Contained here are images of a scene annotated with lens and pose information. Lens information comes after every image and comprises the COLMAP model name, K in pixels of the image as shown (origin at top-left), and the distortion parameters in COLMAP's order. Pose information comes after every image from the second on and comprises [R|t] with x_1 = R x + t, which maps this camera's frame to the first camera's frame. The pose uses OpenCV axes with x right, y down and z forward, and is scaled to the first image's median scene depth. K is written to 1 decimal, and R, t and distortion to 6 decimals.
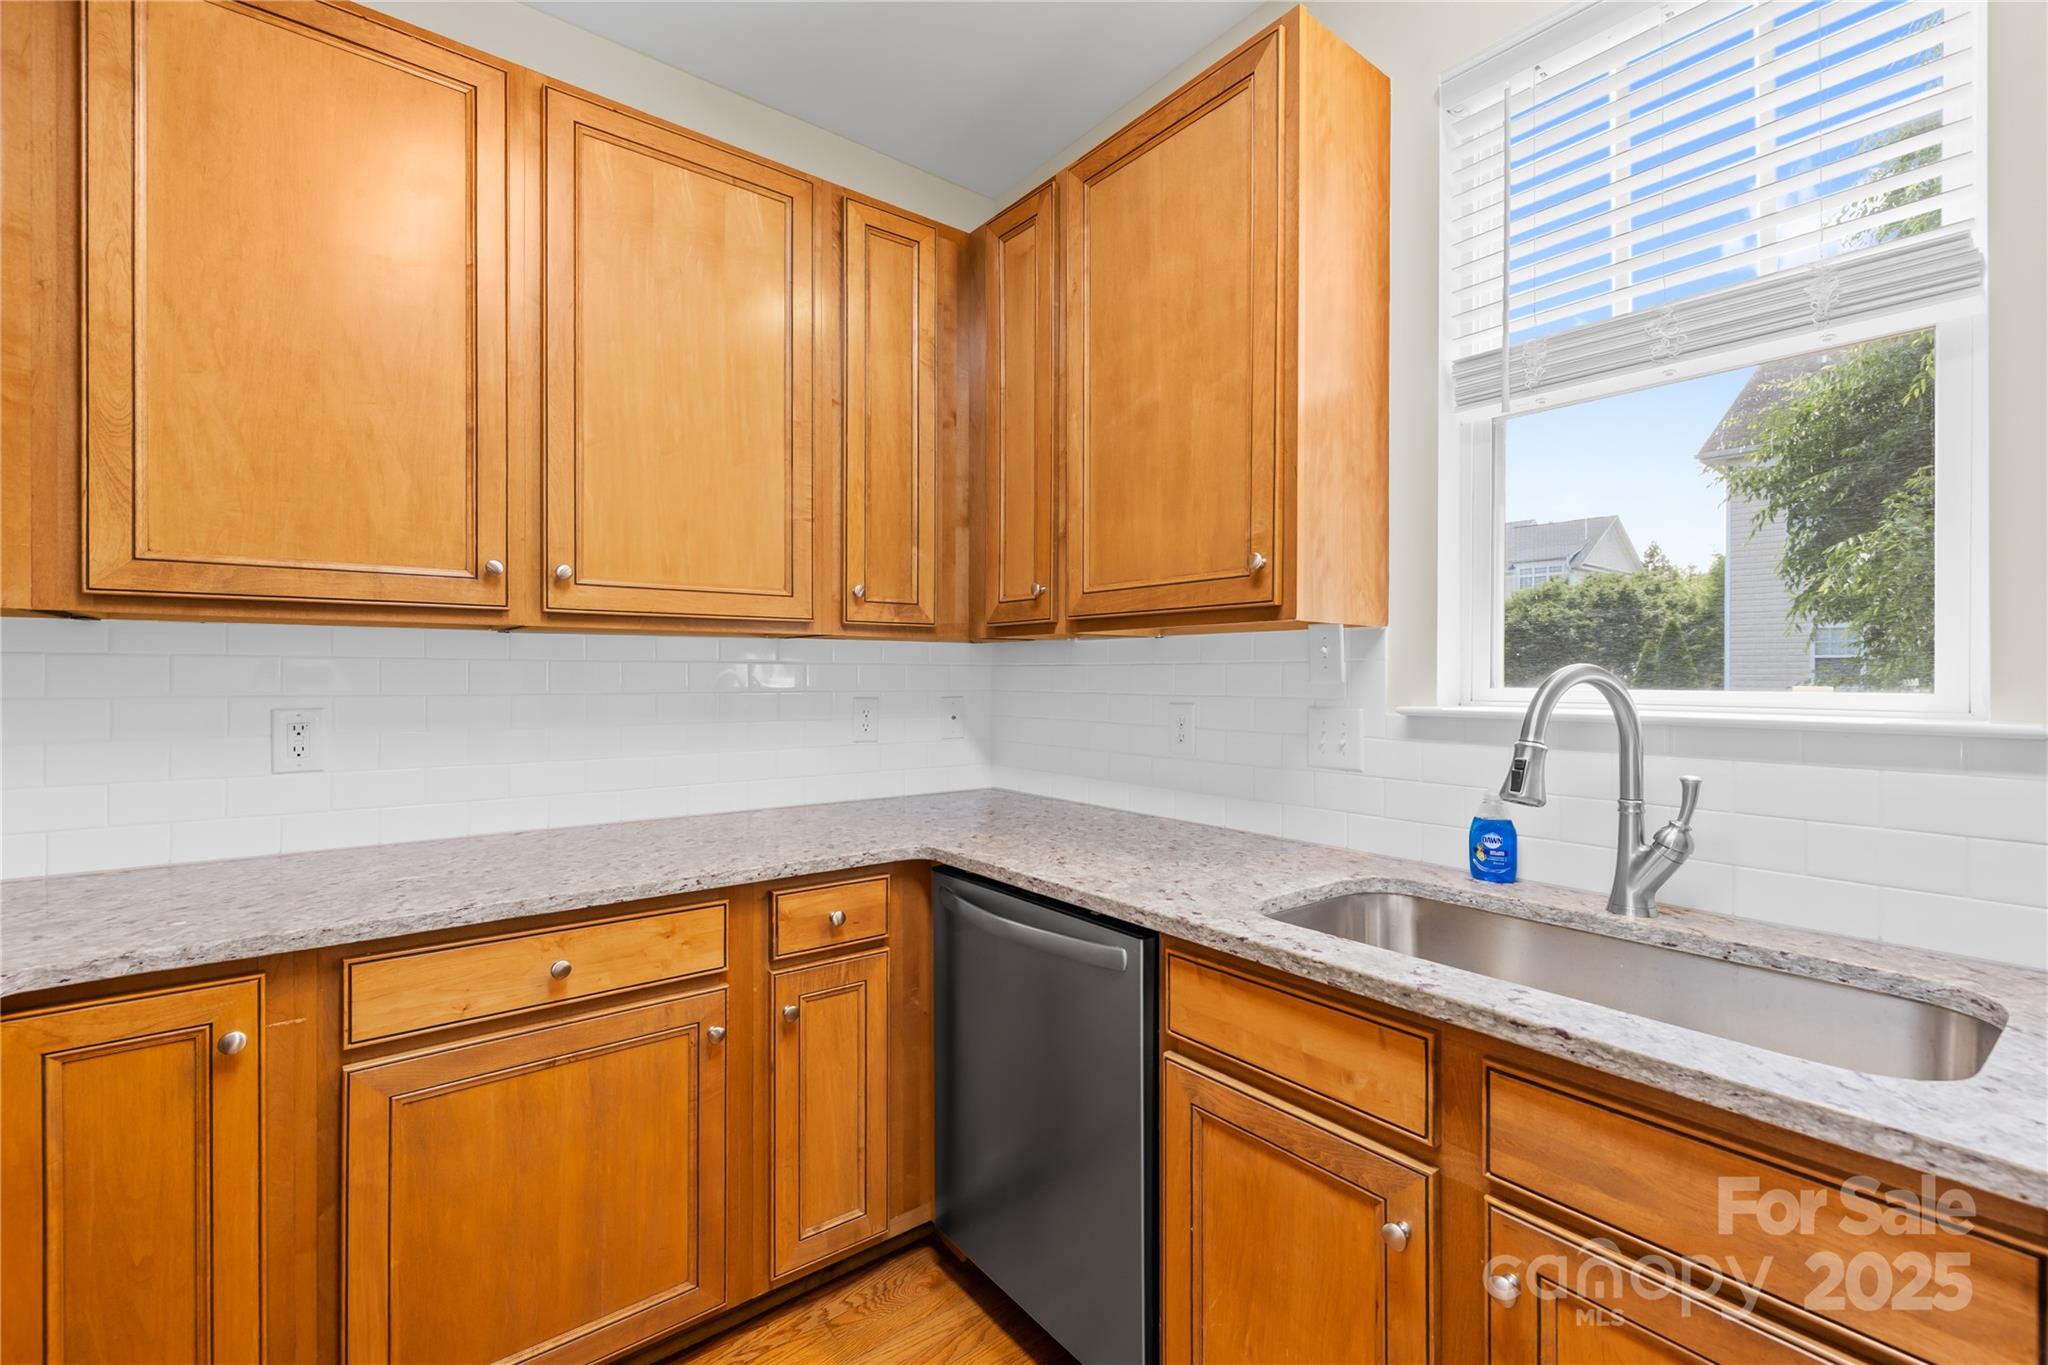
lens RADIAL K [[870.2, 0, 1022.8], [0, 870.2, 675.8], [0, 0, 1]] dist [-0.000156, -0.000121]
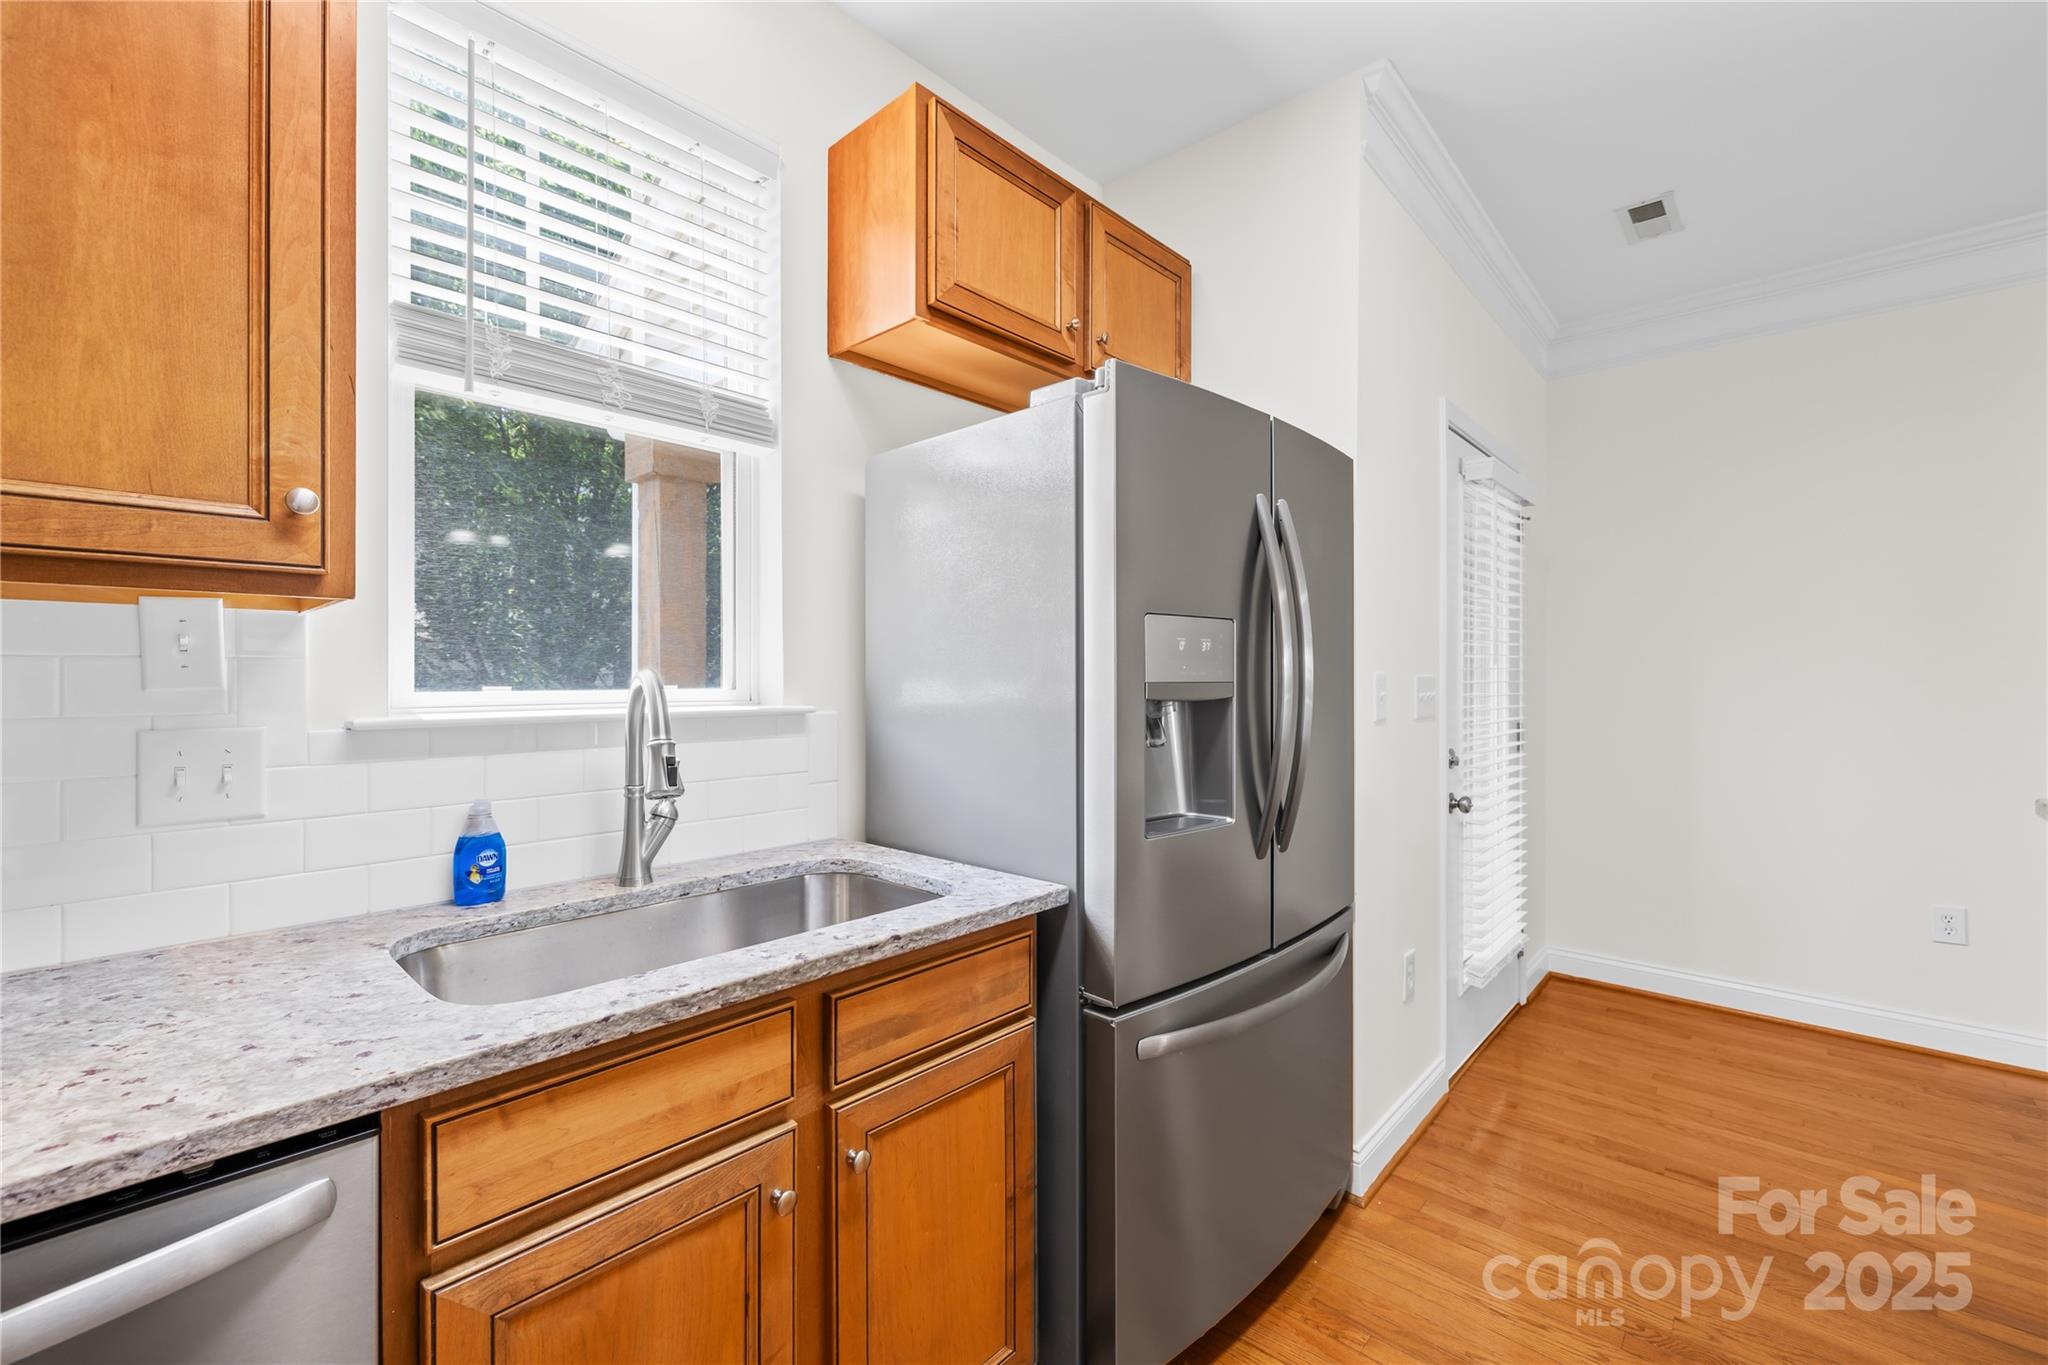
lens RADIAL K [[858.2, 0, 1014.1], [0, 858.2, 672.8], [0, 0, 1]] dist [-0.001924, -0.000203]
pose [[-0.153977, 0.000880, 0.988074, -0.431833], [-0.003537, 0.999993, -0.001441, -0.006827], [-0.988068, -0.003717, -0.153973, 0.576846]]
